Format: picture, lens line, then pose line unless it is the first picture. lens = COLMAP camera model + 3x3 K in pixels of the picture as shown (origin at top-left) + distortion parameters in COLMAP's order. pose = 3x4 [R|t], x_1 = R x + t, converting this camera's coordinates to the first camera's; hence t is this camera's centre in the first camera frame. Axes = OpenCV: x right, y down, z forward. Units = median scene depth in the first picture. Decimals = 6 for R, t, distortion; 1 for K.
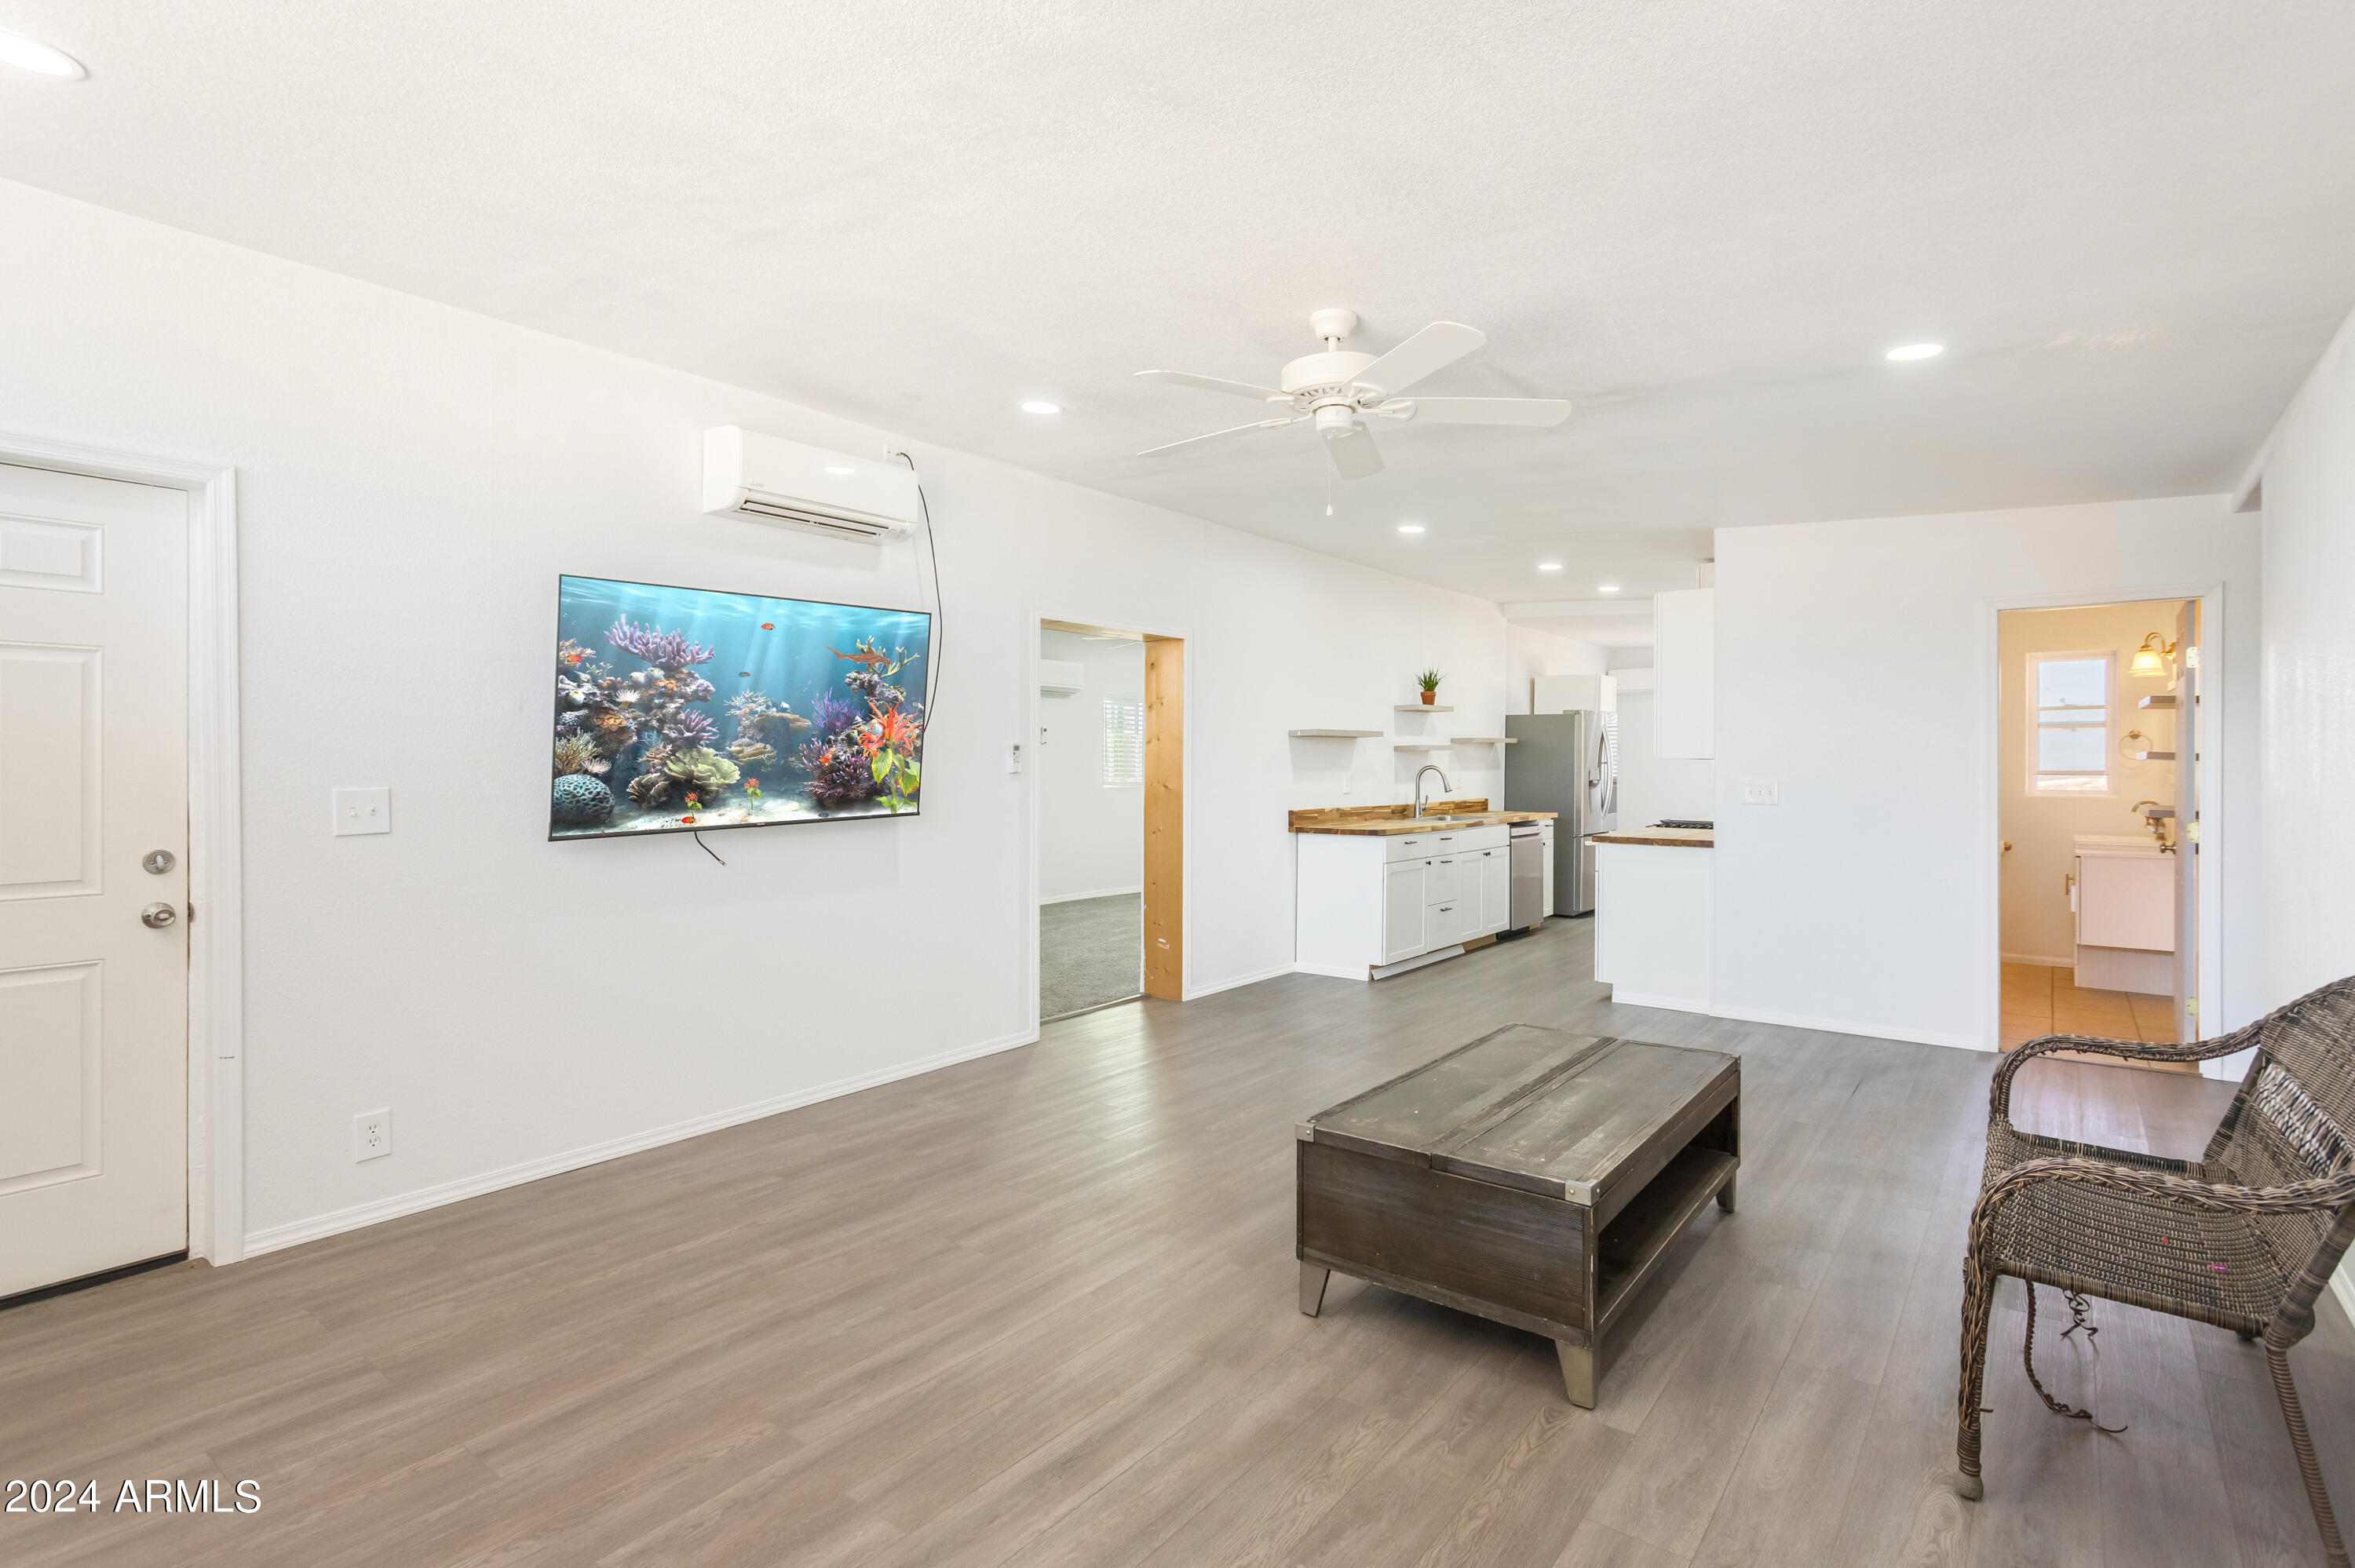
lens RADIAL K [[1132.3, 0, 1185.1], [0, 1132.3, 760.5], [0, 0, 1]] dist [0.005705, 0.000617]
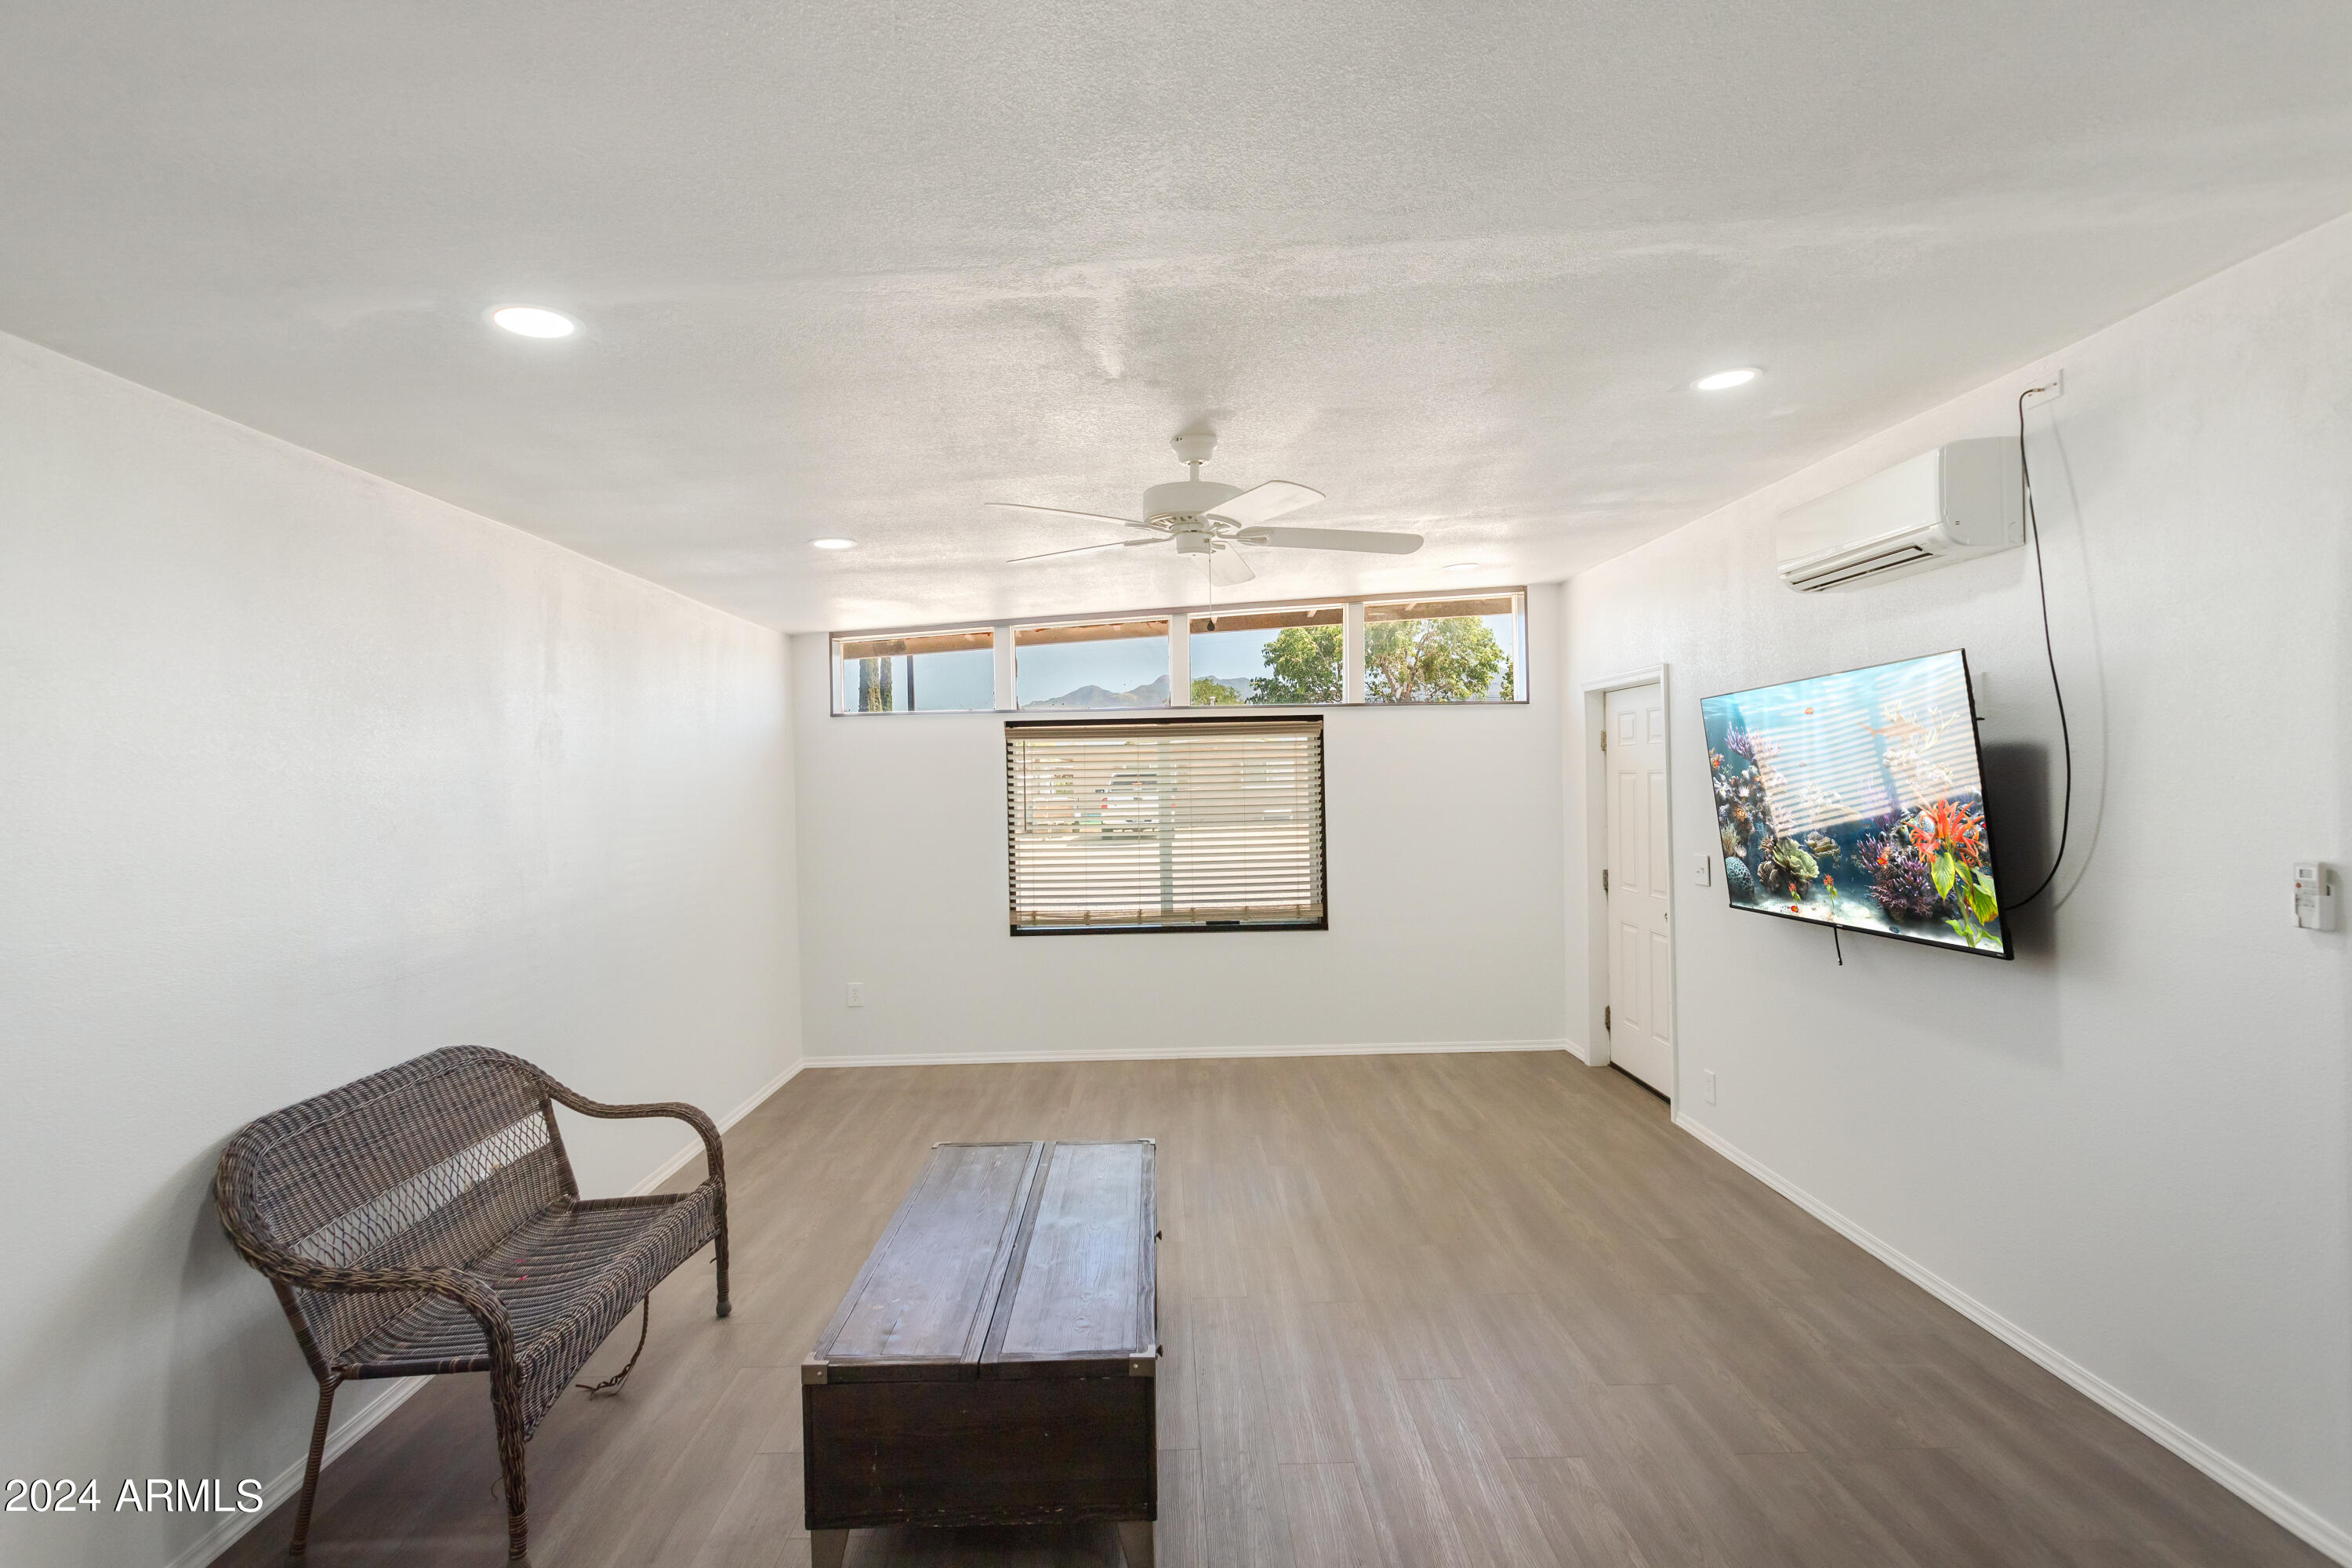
lens RADIAL K [[1131.0, 0, 1173.7], [0, 1131.0, 781.9], [0, 0, 1]] dist [0.005705, 0.000617]
pose [[-0.784555, 0.013053, -0.619922, 0.592230], [0.016266, 0.999868, 0.000468, -0.066964], [0.619846, -0.009716, -0.784663, 1.353605]]
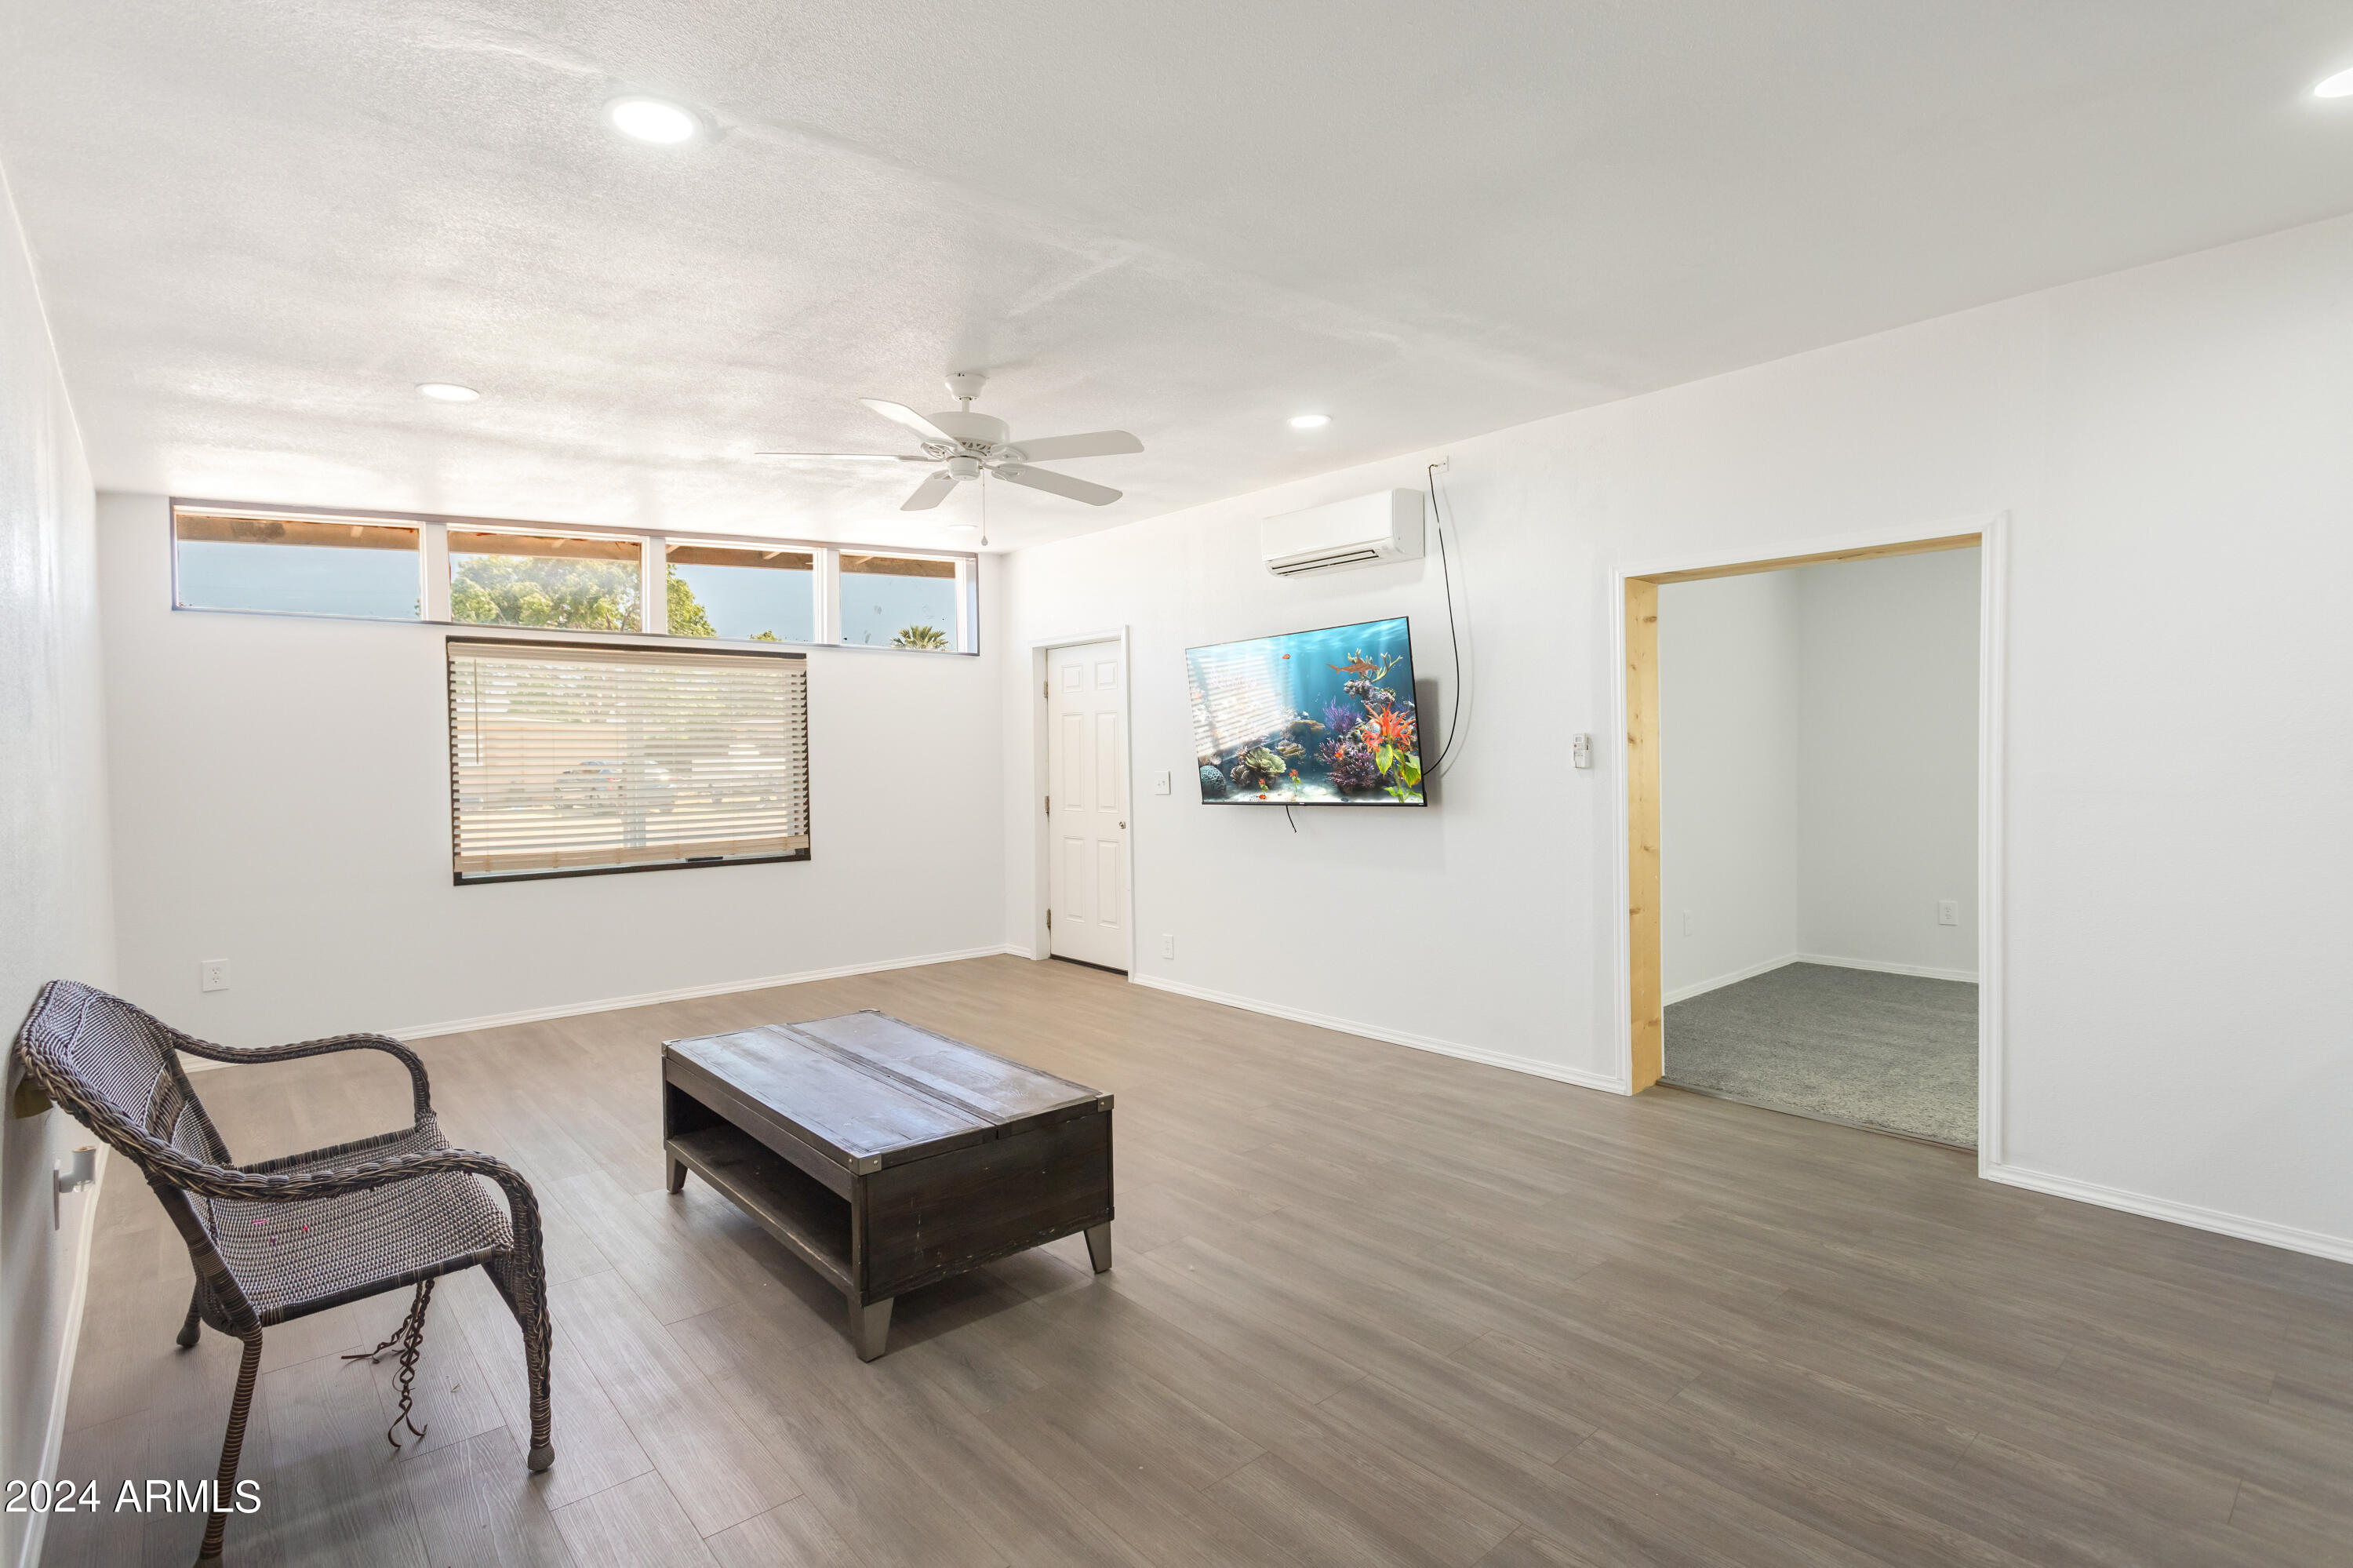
lens RADIAL K [[1131.5, 0, 1178.0], [0, 1131.5, 775.6], [0, 0, 1]] dist [0.005705, 0.000617]
pose [[-0.195571, 0.015945, -0.980560, 0.946604], [0.010880, 0.999842, 0.014088, 0.002683], [0.980629, -0.007914, -0.195713, 1.095182]]
